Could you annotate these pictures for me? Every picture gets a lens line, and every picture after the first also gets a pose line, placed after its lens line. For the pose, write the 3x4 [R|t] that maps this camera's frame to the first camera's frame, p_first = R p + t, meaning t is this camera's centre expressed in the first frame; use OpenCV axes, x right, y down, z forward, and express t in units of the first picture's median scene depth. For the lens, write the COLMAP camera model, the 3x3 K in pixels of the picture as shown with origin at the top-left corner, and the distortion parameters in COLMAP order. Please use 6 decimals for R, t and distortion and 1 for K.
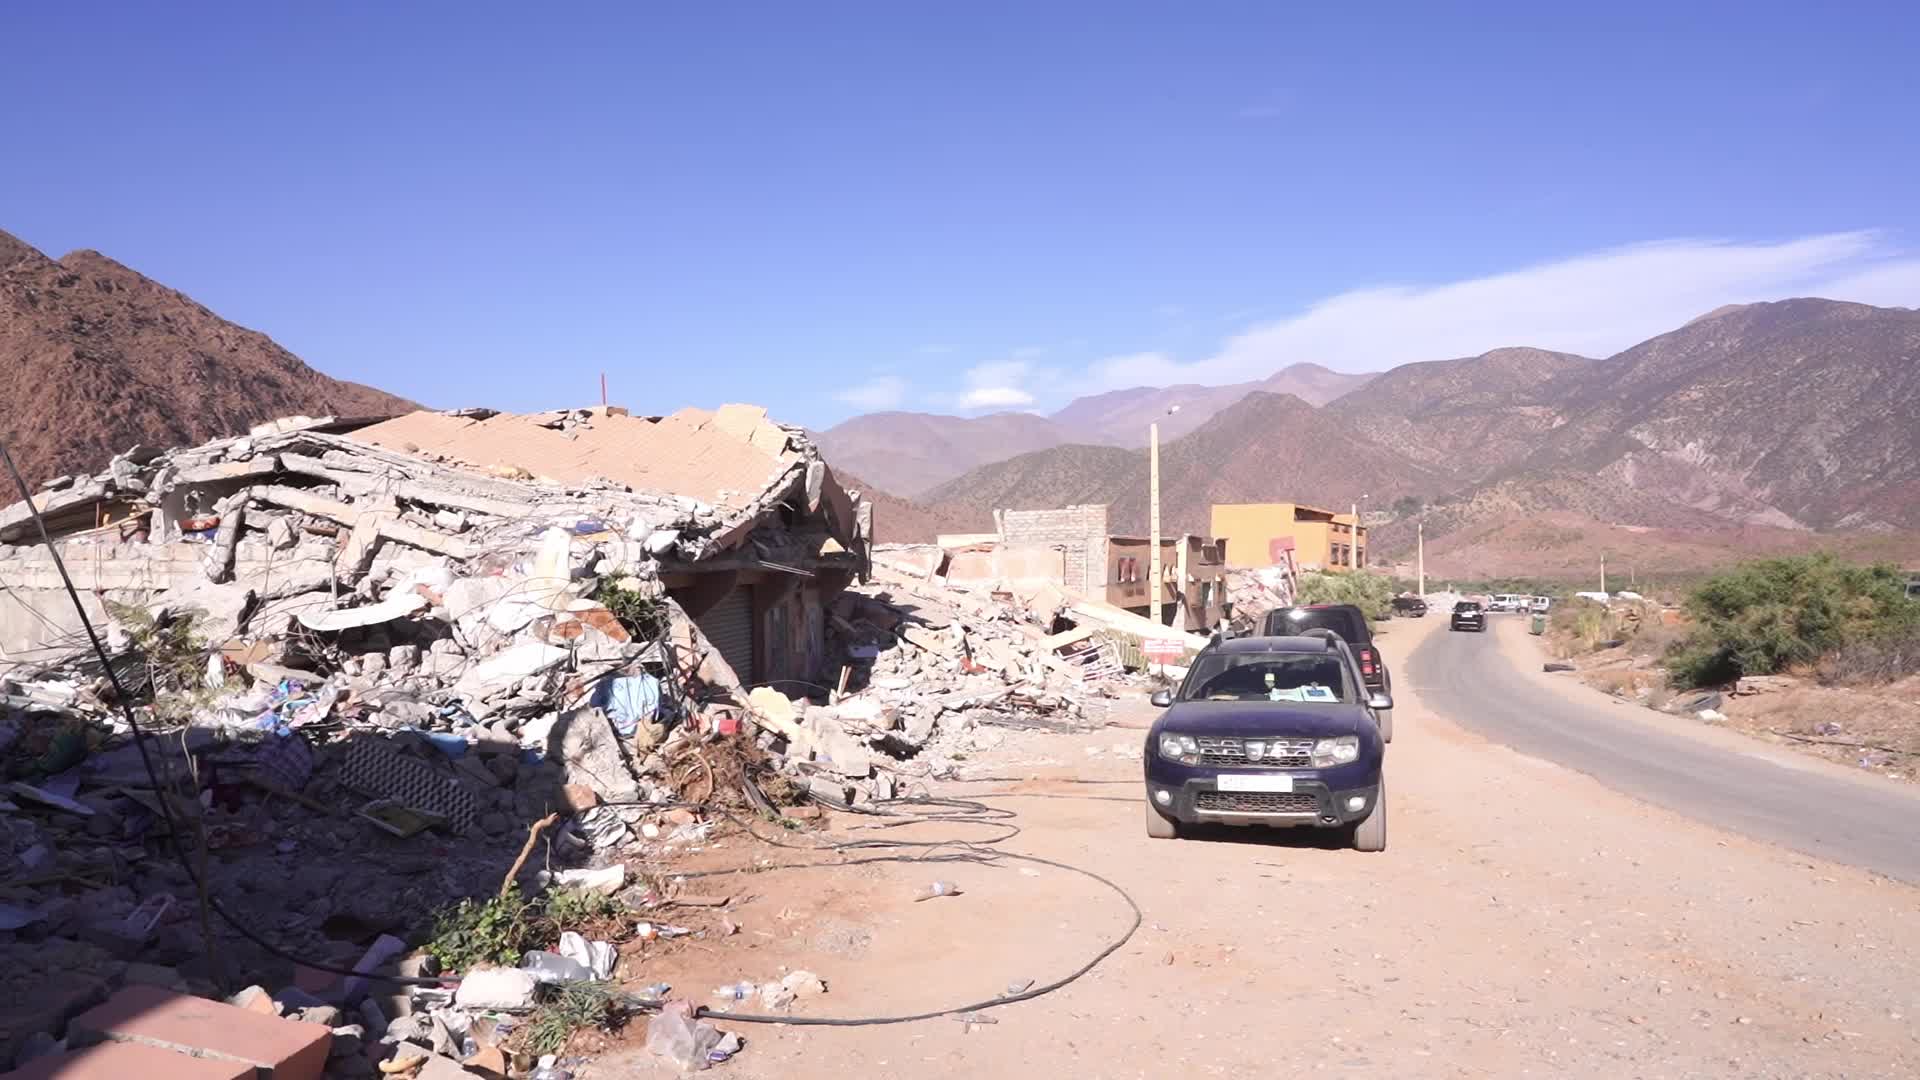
lens RADIAL K [[1330.0, 0, 938.5], [0, 1330.0, 541.5], [0, 0, 1]] dist [-0.004344, 0.010498]
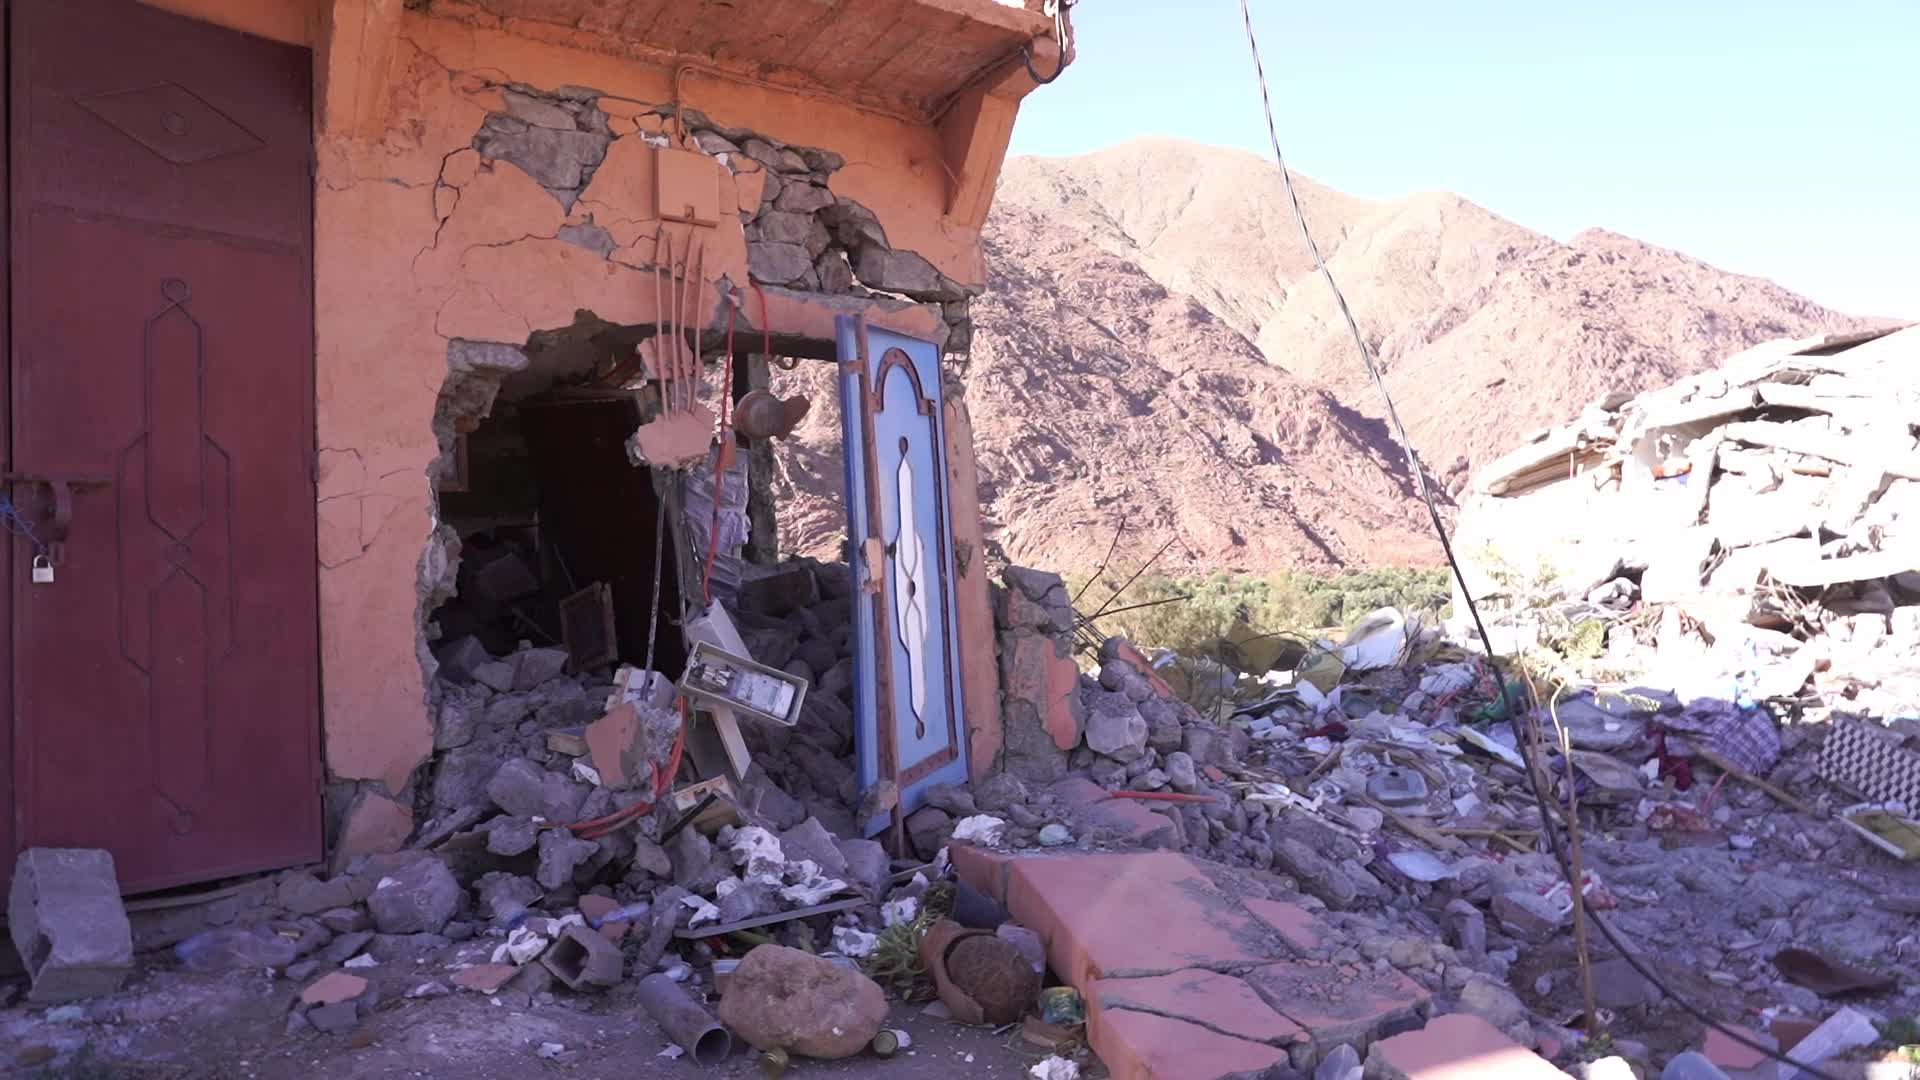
lens RADIAL K [[1330.0, 0, 938.5], [0, 1330.0, 541.5], [0, 0, 1]] dist [-0.004344, 0.010498]
pose [[0.515765, -0.000571, -0.856730, -0.034501], [0.029692, 0.999411, 0.017209, 0.011696], [0.856216, -0.034314, 0.515478, 0.135912]]
